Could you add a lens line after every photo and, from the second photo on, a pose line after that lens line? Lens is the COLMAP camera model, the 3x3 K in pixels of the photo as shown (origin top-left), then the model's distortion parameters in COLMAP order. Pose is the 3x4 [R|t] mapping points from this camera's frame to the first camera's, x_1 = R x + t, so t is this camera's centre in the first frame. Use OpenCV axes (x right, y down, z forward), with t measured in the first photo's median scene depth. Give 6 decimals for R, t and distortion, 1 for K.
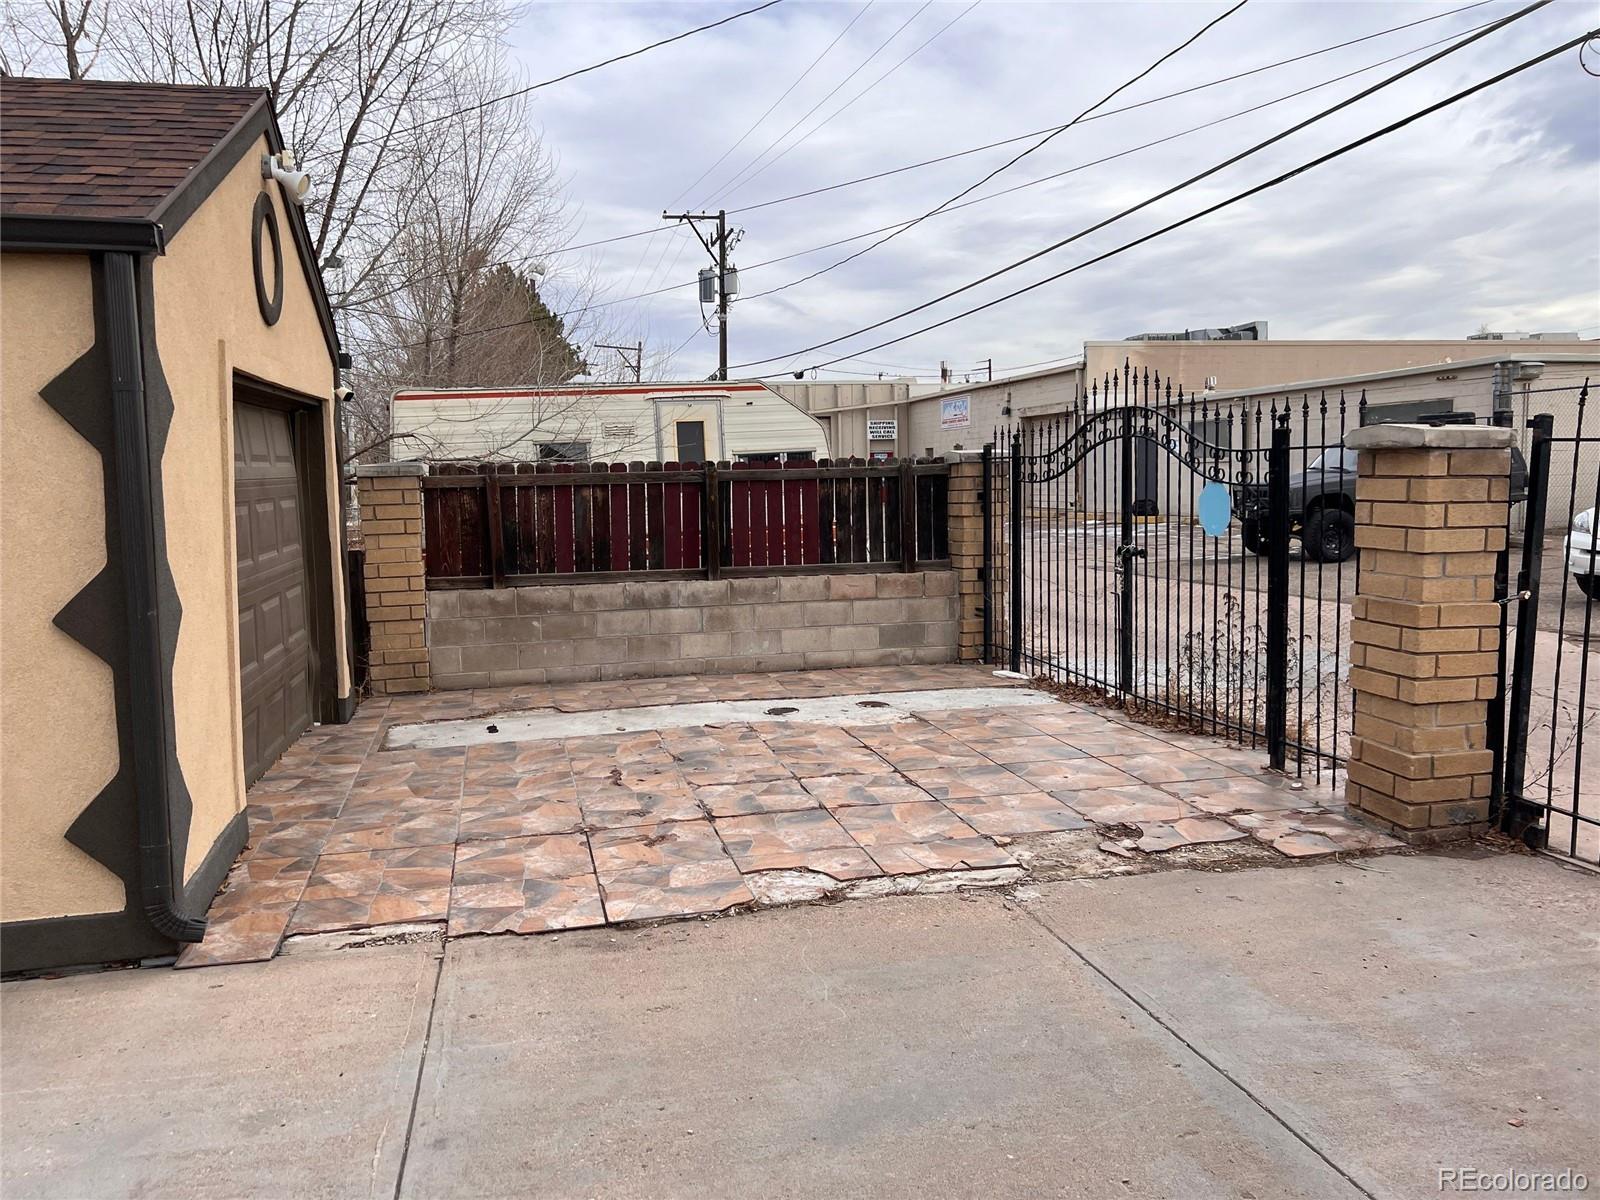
lens RADIAL K [[1208.1, 0, 780.1], [0, 1208.1, 594.9], [0, 0, 1]] dist [0.039115, -0.029272]
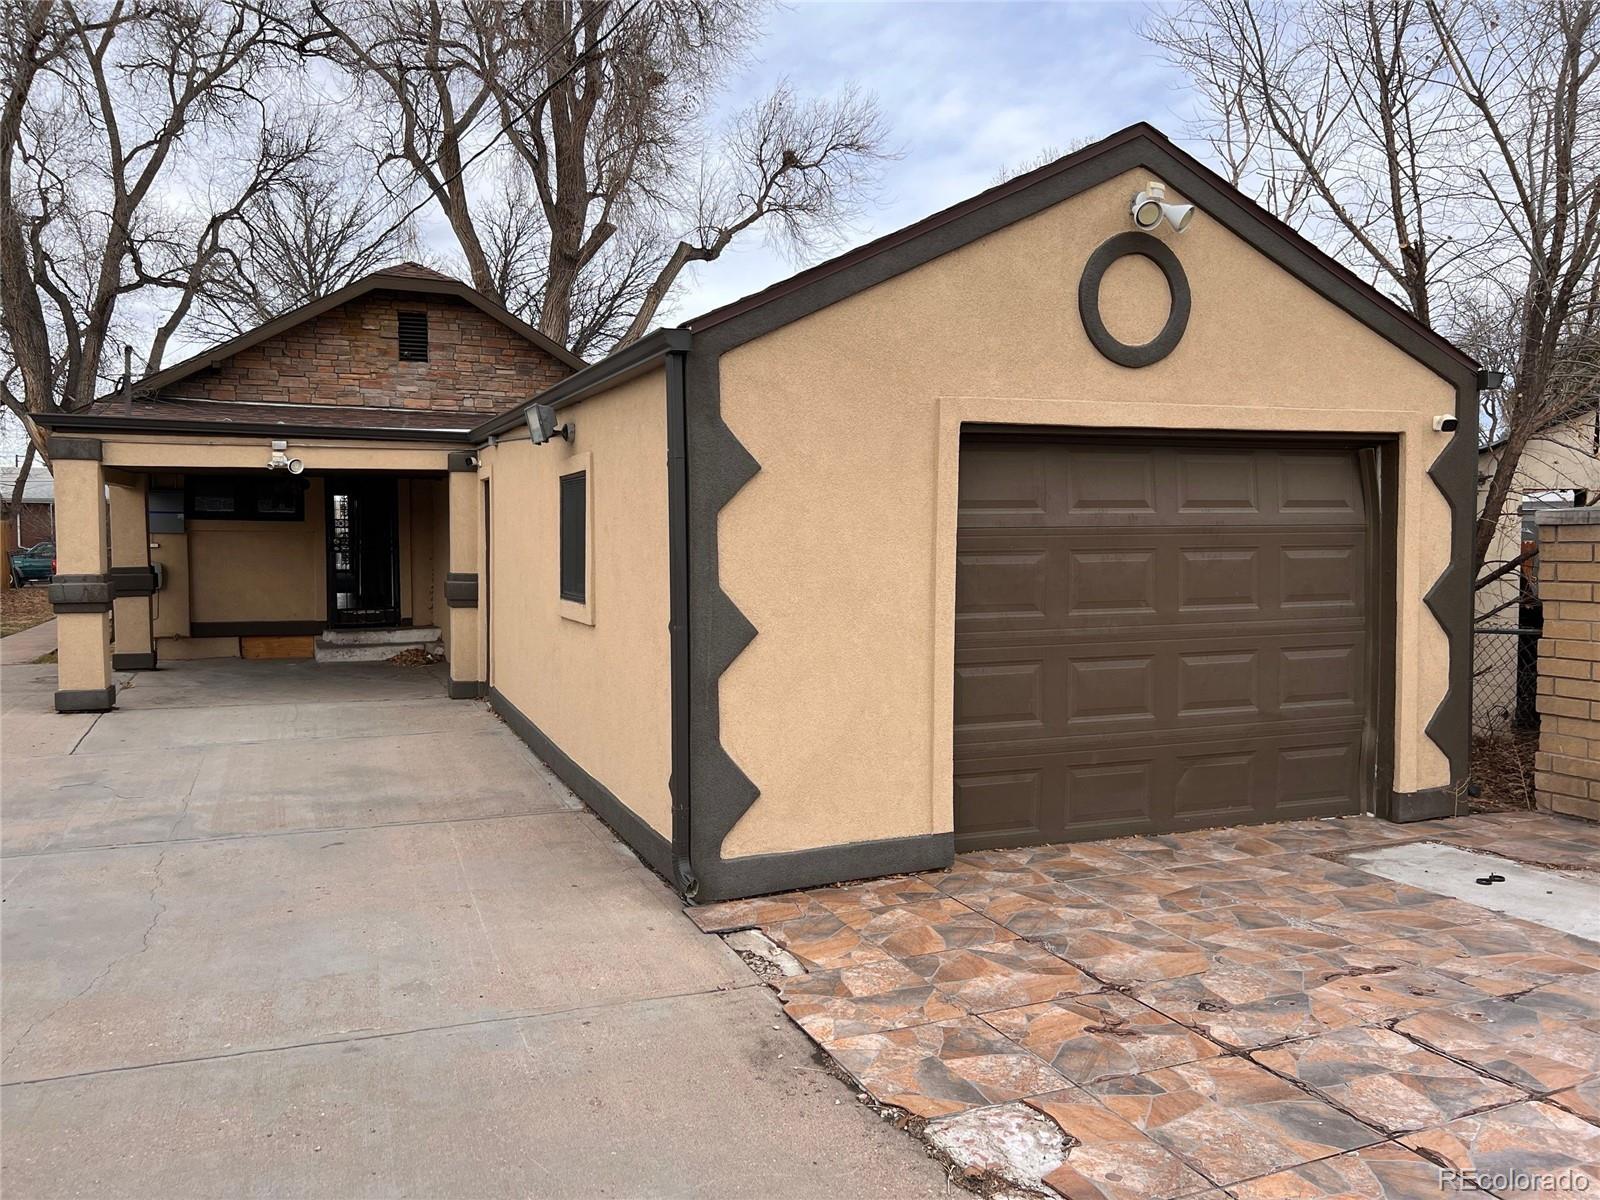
lens RADIAL K [[1208.1, 0, 780.1], [0, 1208.1, 594.9], [0, 0, 1]] dist [0.039115, -0.029272]
pose [[0.169845, 0.077105, -0.982450, 0.591352], [-0.106417, 0.992540, 0.059499, -0.083130], [0.979708, 0.094443, 0.176783, 0.688865]]
